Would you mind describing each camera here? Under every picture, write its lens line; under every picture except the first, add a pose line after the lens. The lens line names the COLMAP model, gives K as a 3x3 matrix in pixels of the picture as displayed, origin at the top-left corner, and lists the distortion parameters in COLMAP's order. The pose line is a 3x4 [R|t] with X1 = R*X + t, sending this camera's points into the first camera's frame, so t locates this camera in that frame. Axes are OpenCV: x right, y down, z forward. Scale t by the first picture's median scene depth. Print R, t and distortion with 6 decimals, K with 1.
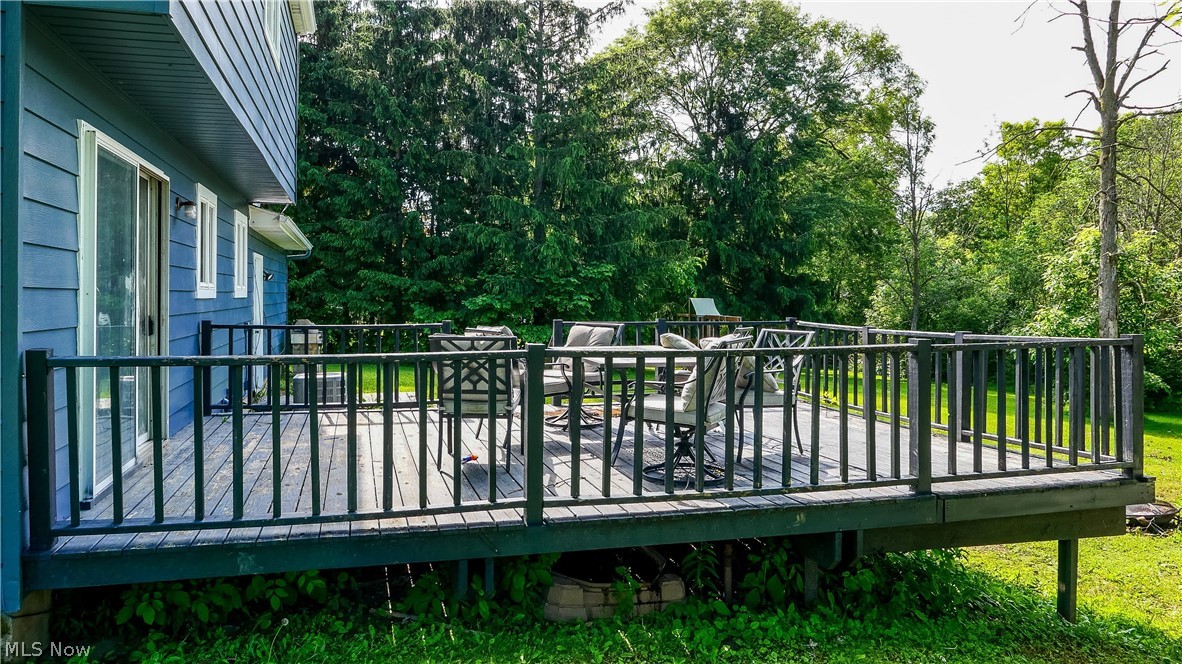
lens RADIAL K [[767.7, 0, 593.2], [0, 767.7, 309.9], [0, 0, 1]] dist [-0.042167, 0.001779]
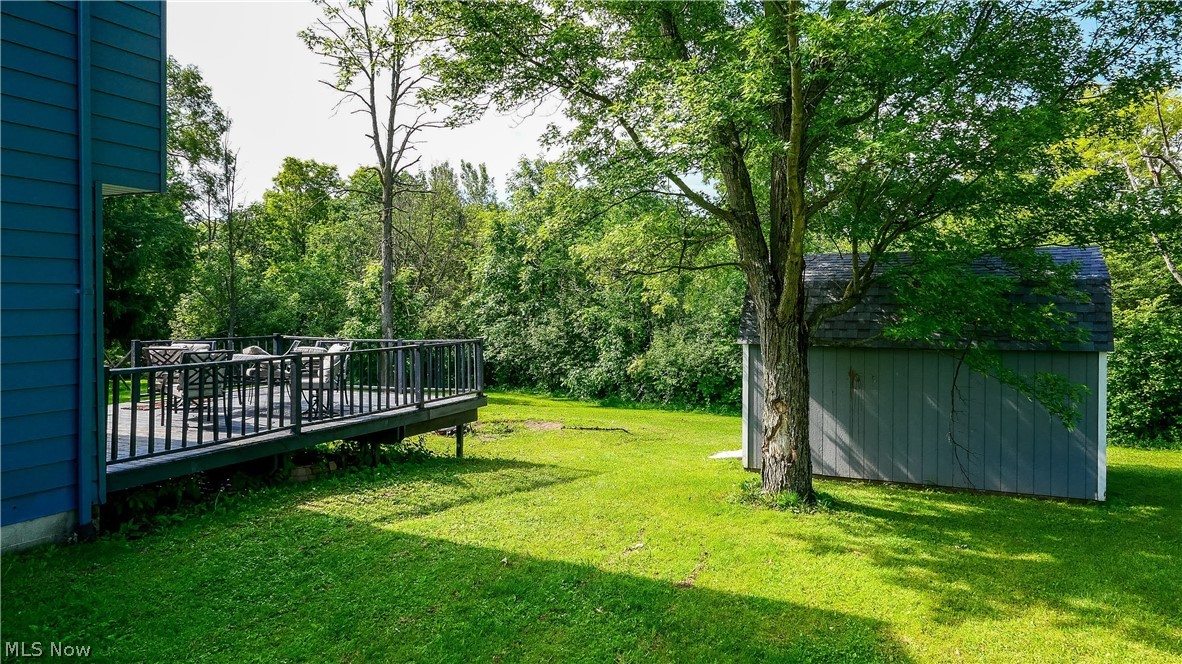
lens RADIAL K [[791.5, 0, 591.0], [0, 791.5, 332.0], [0, 0, 1]] dist [-0.025398, 0.001420]
pose [[0.594423, -0.026741, 0.803708, -0.312379], [0.008982, 0.999605, 0.026616, -0.014663], [-0.804102, -0.008602, 0.594429, -0.226876]]
